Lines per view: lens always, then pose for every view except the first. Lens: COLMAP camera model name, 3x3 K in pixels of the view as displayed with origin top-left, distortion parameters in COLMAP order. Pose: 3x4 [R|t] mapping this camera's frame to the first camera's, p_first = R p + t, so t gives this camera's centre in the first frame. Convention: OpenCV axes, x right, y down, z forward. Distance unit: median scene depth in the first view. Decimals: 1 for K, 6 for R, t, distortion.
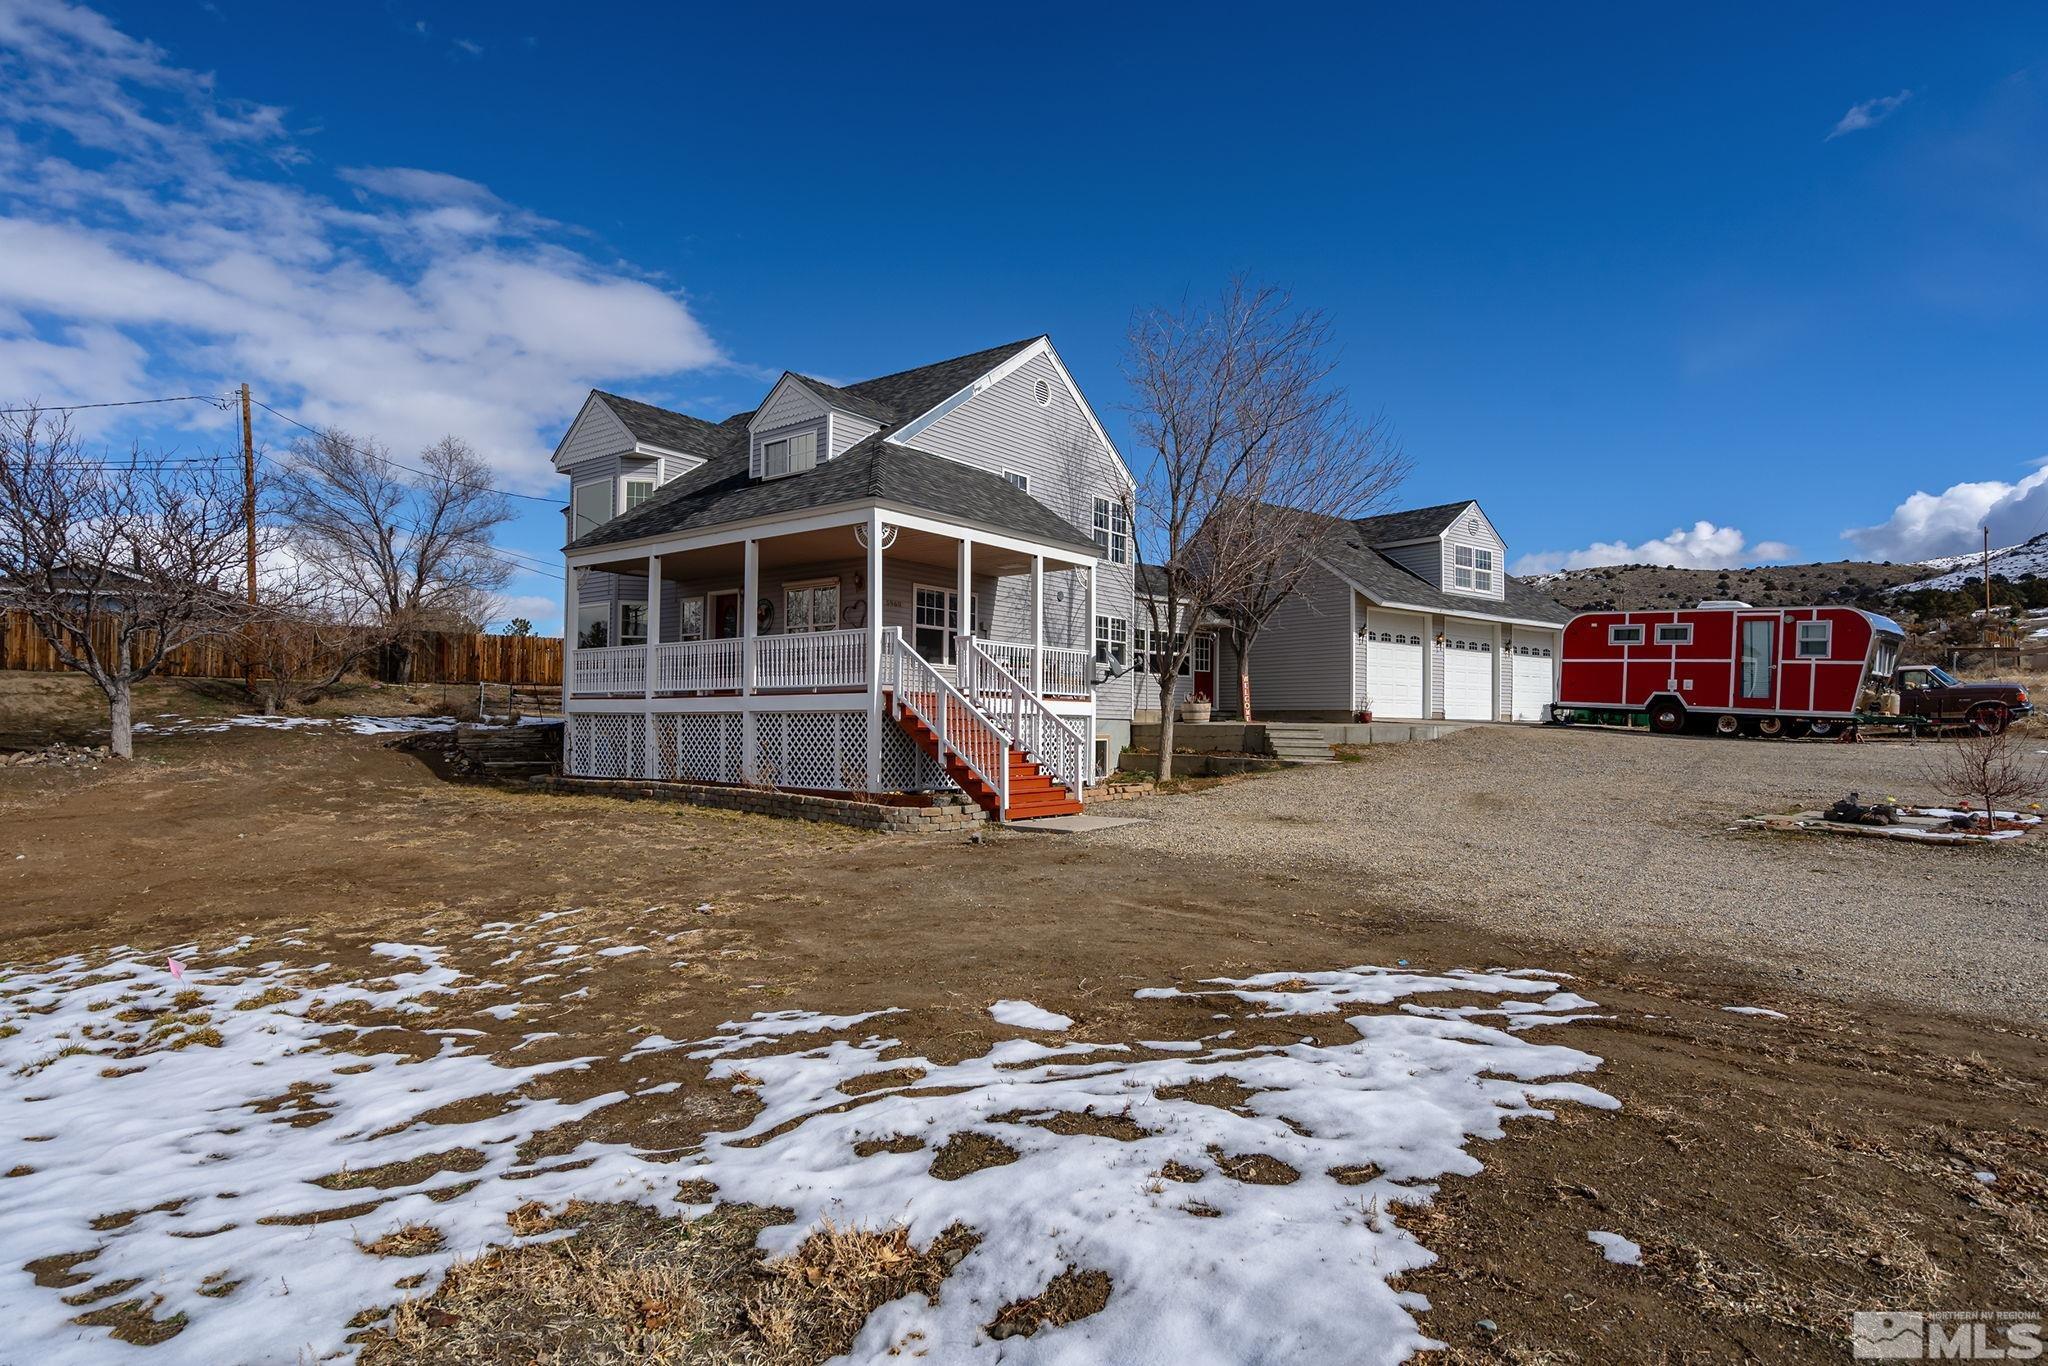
lens RADIAL K [[1052.4, 0, 1000.0], [0, 1052.4, 664.9], [0, 0, 1]] dist [0.000599, 0.000312]
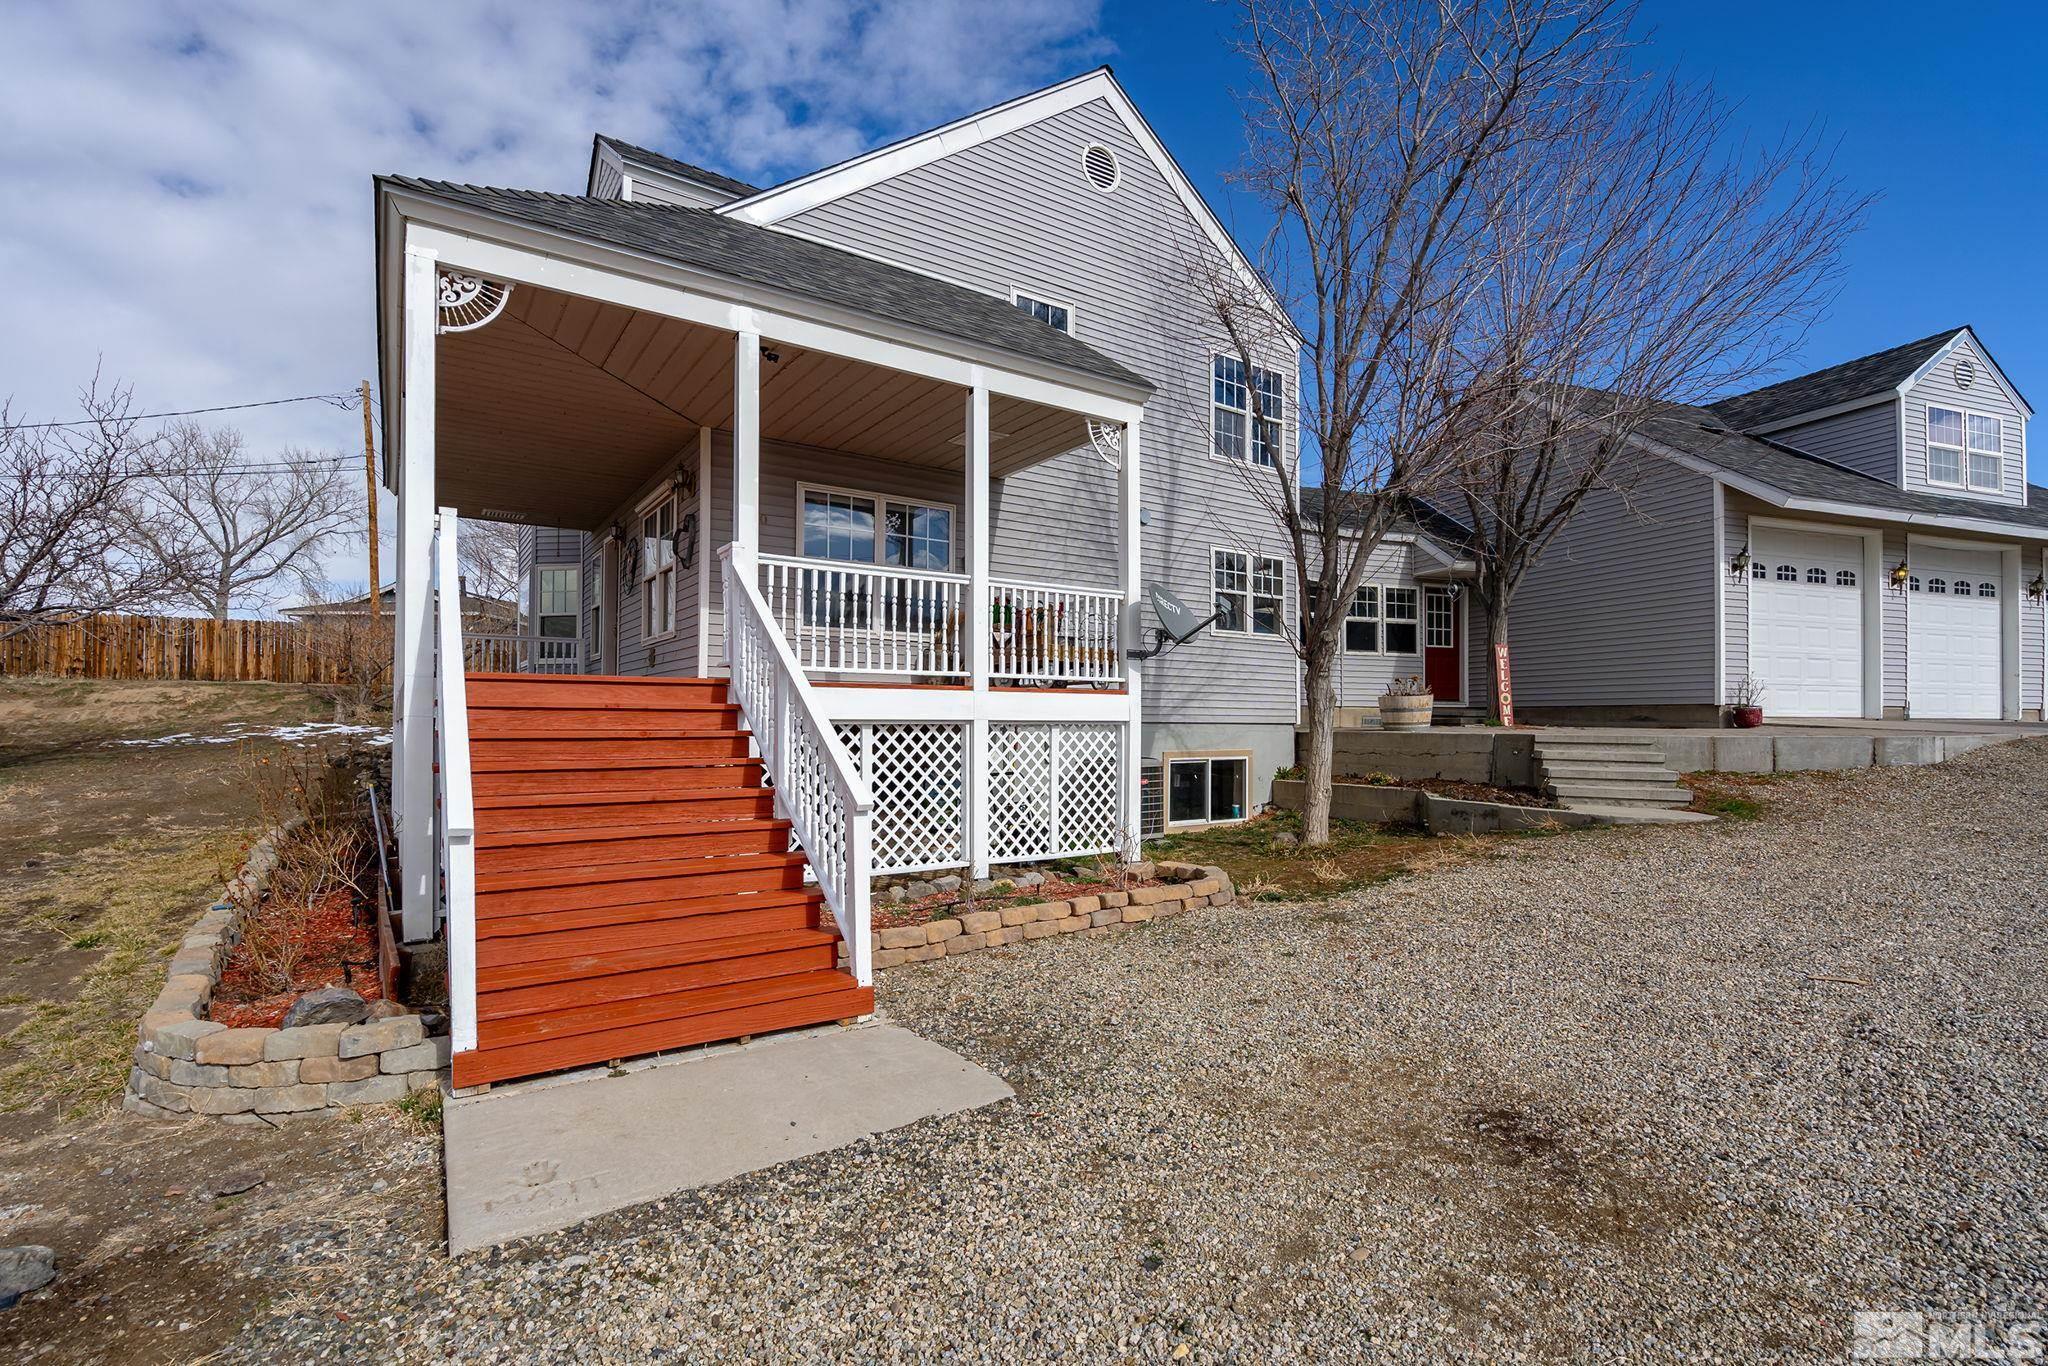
lens RADIAL K [[937.0, 0, 1012.9], [0, 937.0, 693.4], [0, 0, 1]] dist [0.000378, -0.000199]
pose [[0.956388, -0.015124, -0.291706, 0.128846], [0.022796, 0.999477, 0.022920, 0.018431], [0.291207, -0.028570, 0.956233, 0.439813]]
